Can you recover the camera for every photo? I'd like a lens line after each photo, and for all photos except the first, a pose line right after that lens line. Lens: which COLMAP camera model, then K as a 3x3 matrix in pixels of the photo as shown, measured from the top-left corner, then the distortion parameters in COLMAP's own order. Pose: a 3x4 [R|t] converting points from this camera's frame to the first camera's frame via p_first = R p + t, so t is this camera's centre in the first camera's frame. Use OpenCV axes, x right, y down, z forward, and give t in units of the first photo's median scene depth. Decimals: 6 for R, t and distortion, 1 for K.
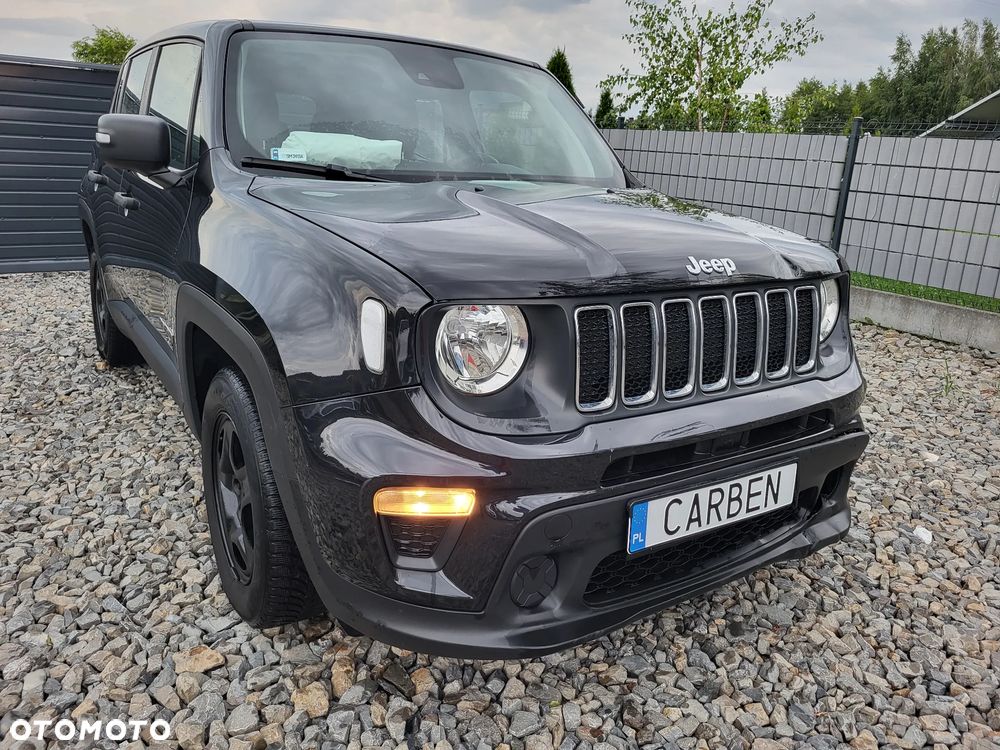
lens RADIAL K [[763.9, 0, 507.5], [0, 763.9, 358.4], [0, 0, 1]] dist [0.044224, -0.036620]
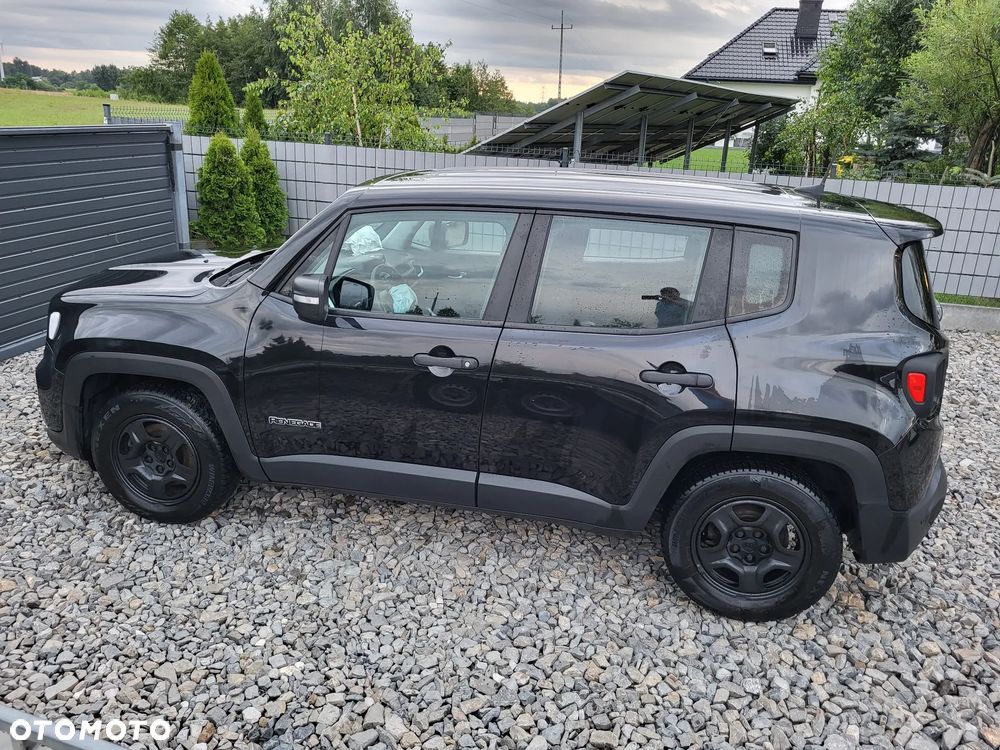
lens RADIAL K [[763.9, 0, 505.7], [0, 763.9, 365.9], [0, 0, 1]] dist [0.044224, -0.036620]
pose [[0.731421, -0.235513, 0.639966, -1.123208], [0.176674, 0.971871, 0.155734, -0.331706], [-0.658642, -0.000842, 0.752456, 0.114214]]
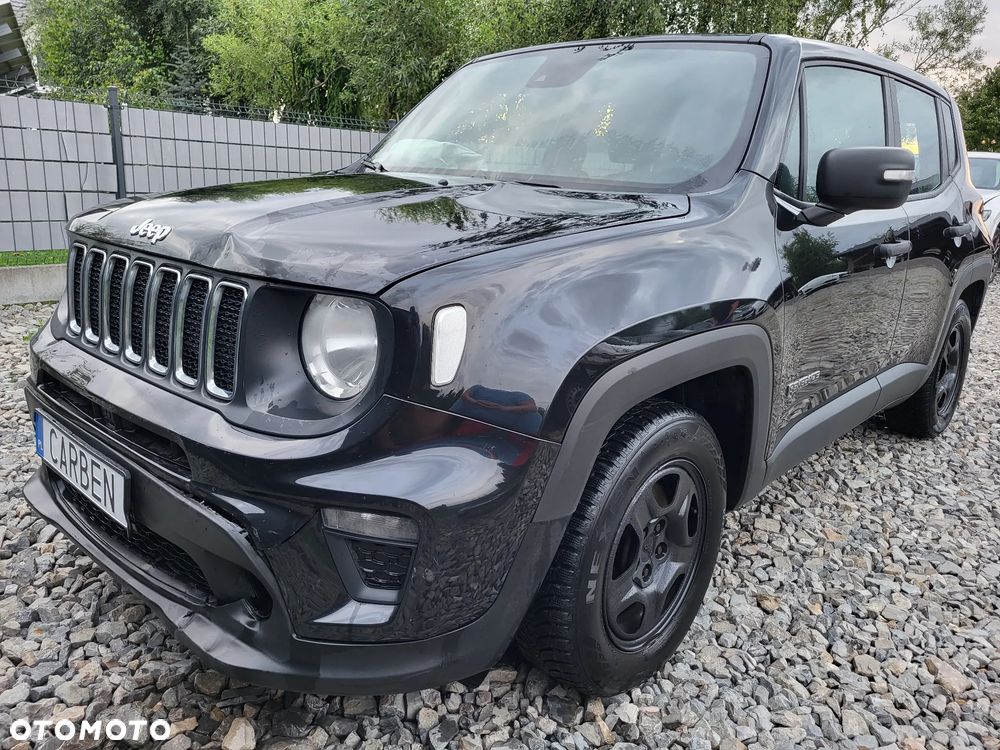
lens RADIAL K [[763.9, 0, 513.6], [0, 763.9, 361.6], [0, 0, 1]] dist [0.044224, -0.036620]
pose [[-0.238649, -0.301093, 0.923249, -1.264053], [0.199006, 0.915379, 0.349968, -0.464716], [-0.950496, 0.267252, -0.158535, 1.516654]]
